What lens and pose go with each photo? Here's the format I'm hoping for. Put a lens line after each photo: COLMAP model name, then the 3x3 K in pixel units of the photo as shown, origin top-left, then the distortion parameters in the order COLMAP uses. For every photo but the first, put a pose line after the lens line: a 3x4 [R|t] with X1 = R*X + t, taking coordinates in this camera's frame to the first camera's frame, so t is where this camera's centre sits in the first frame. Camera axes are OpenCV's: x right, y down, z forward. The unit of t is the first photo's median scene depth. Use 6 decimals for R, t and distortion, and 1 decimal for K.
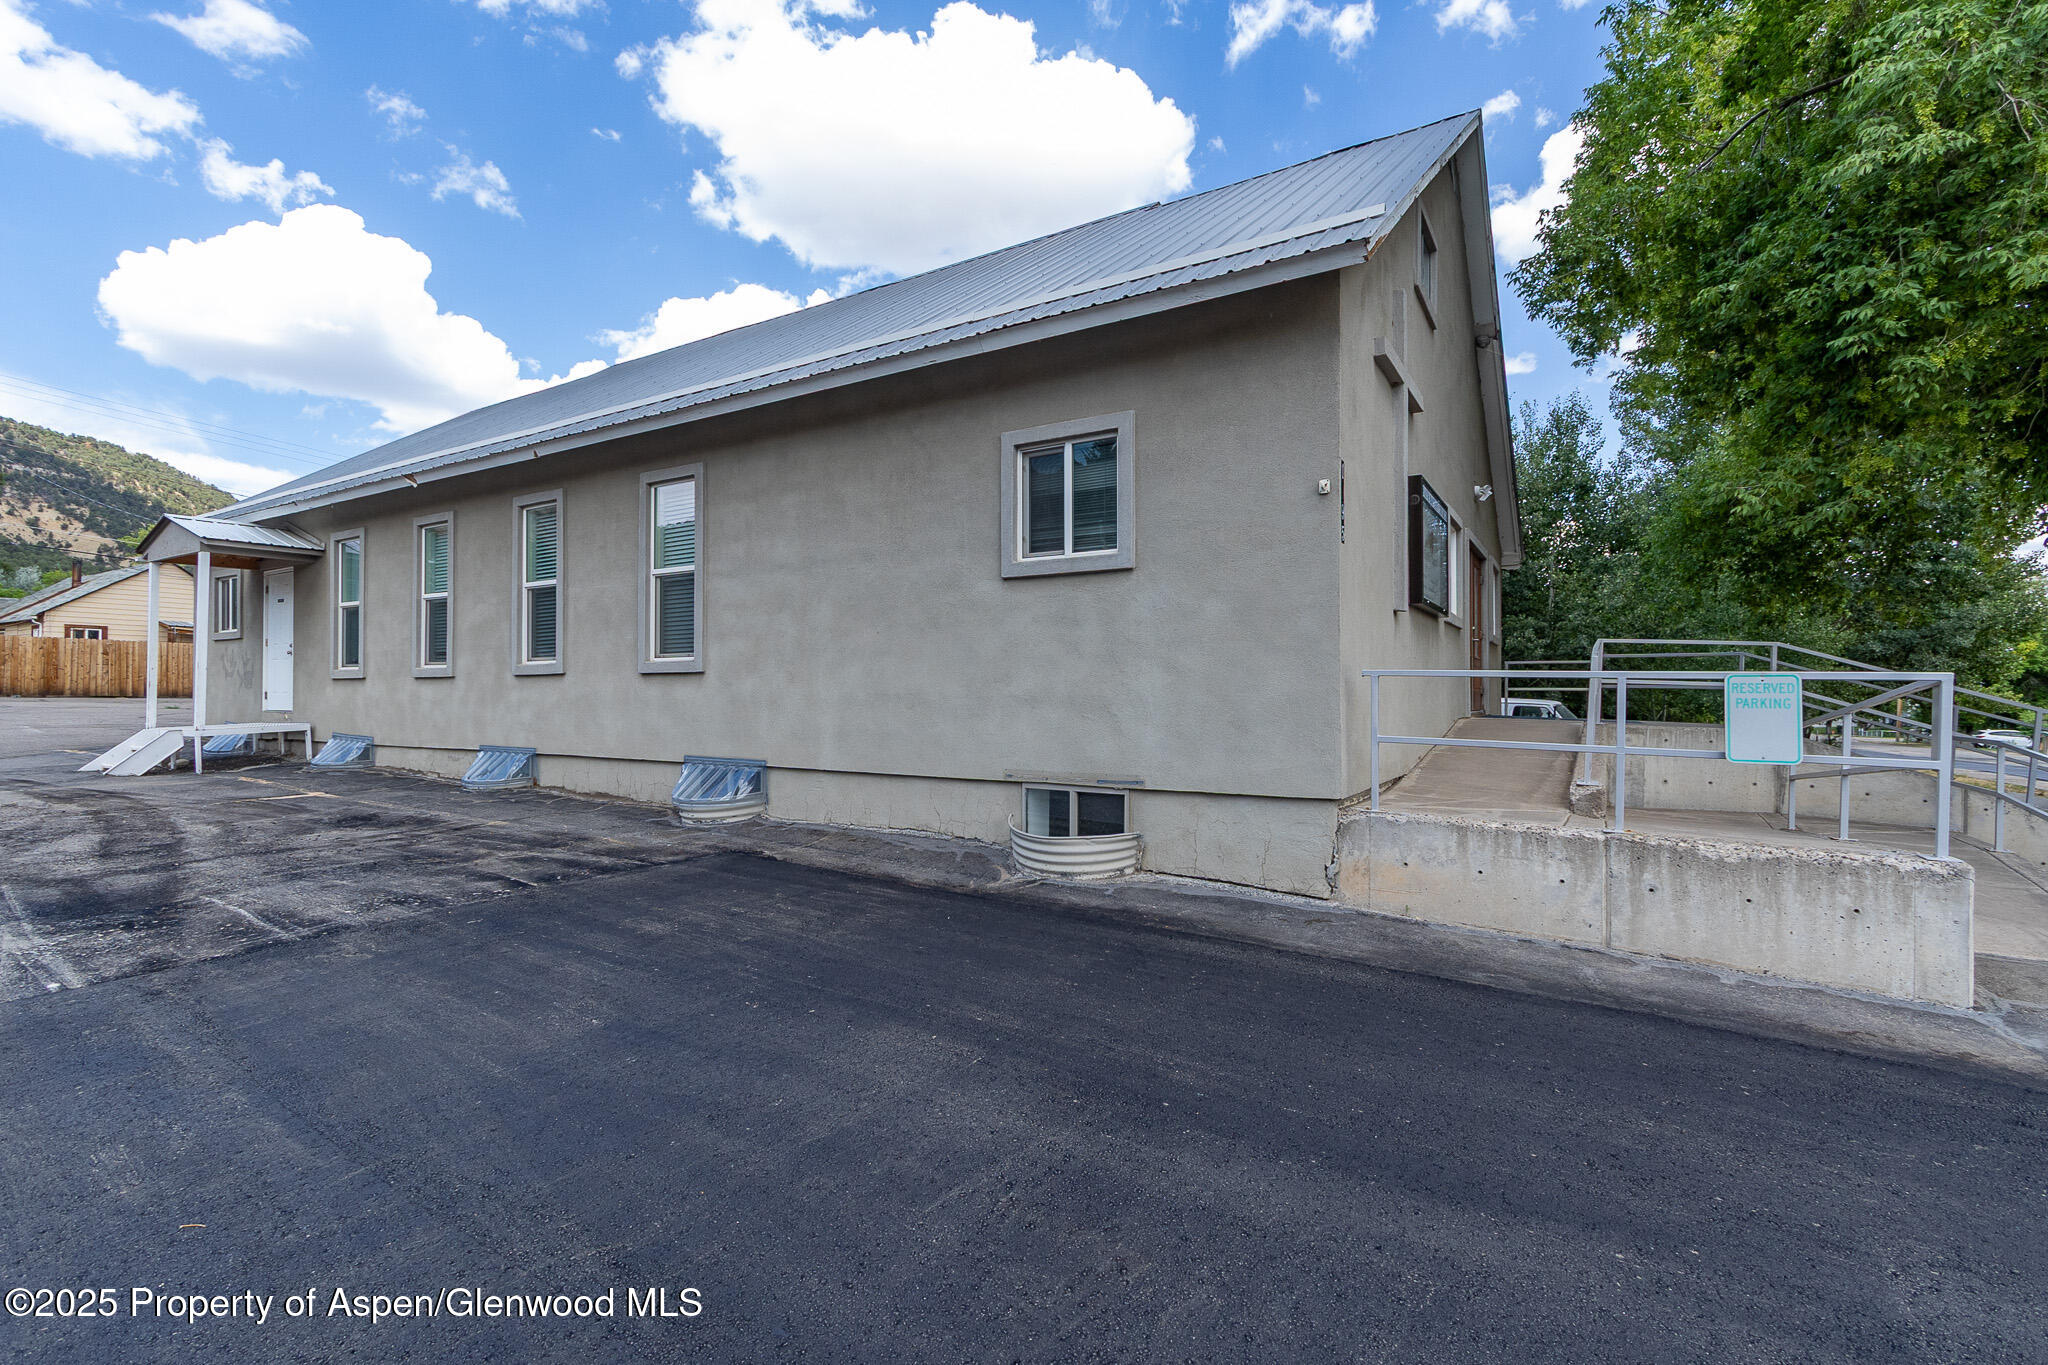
lens RADIAL K [[928.5, 0, 1016.6], [0, 928.5, 676.4], [0, 0, 1]] dist [0.001696, 0.000169]
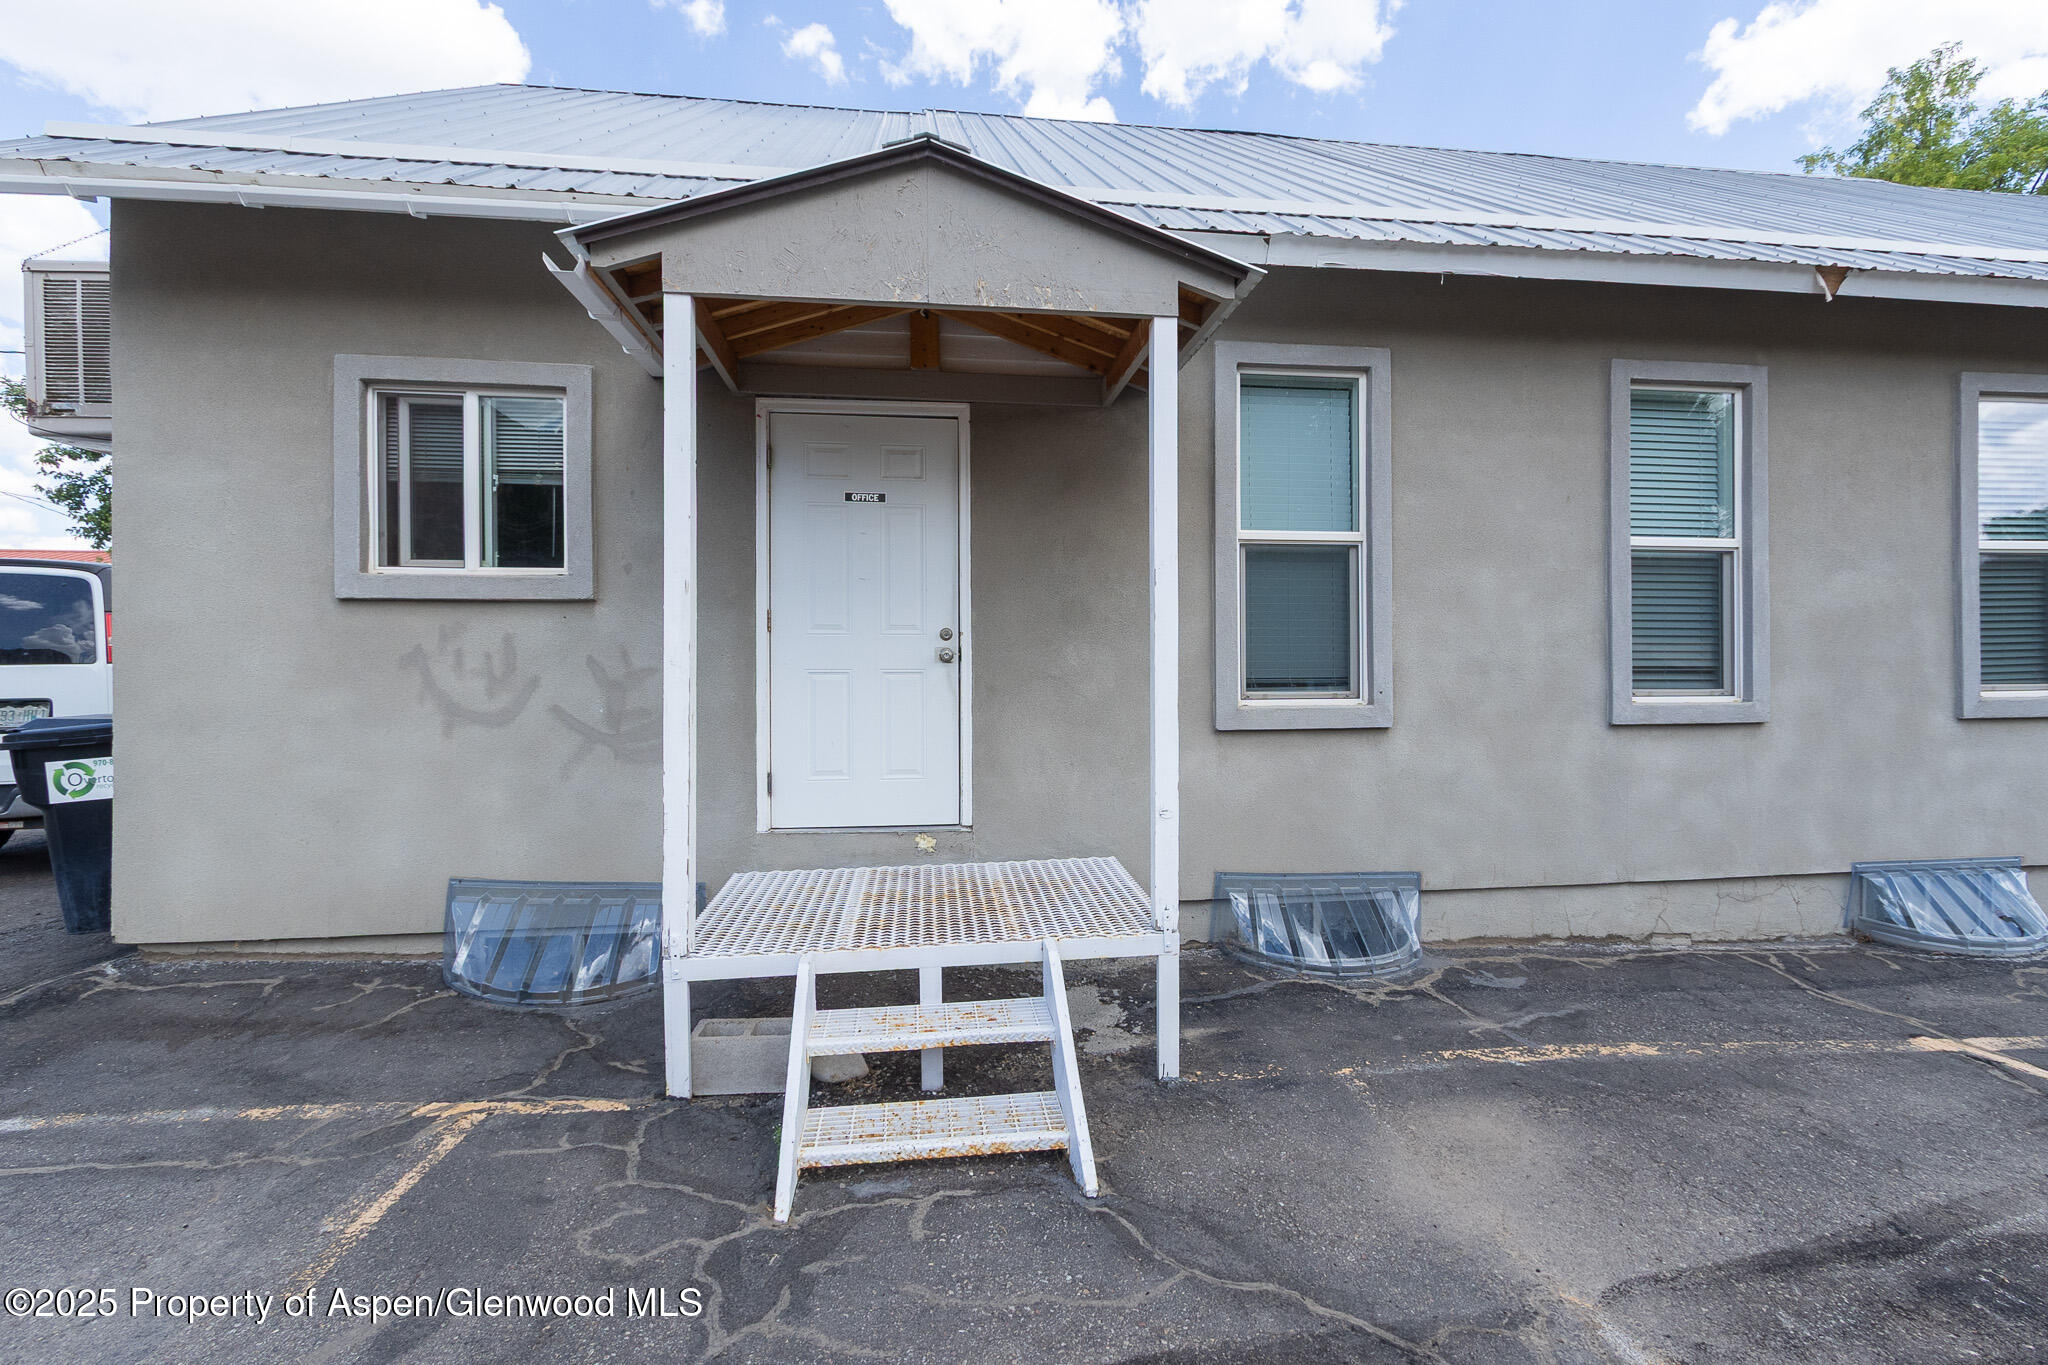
lens RADIAL K [[928.5, 0, 1023.7], [0, 928.5, 692.8], [0, 0, 1]] dist [0.001696, 0.000169]
pose [[0.755079, -0.010568, 0.655549, -1.143169], [0.002407, 0.999908, 0.013347, -0.021130], [-0.655630, -0.008500, 0.755035, 0.855896]]
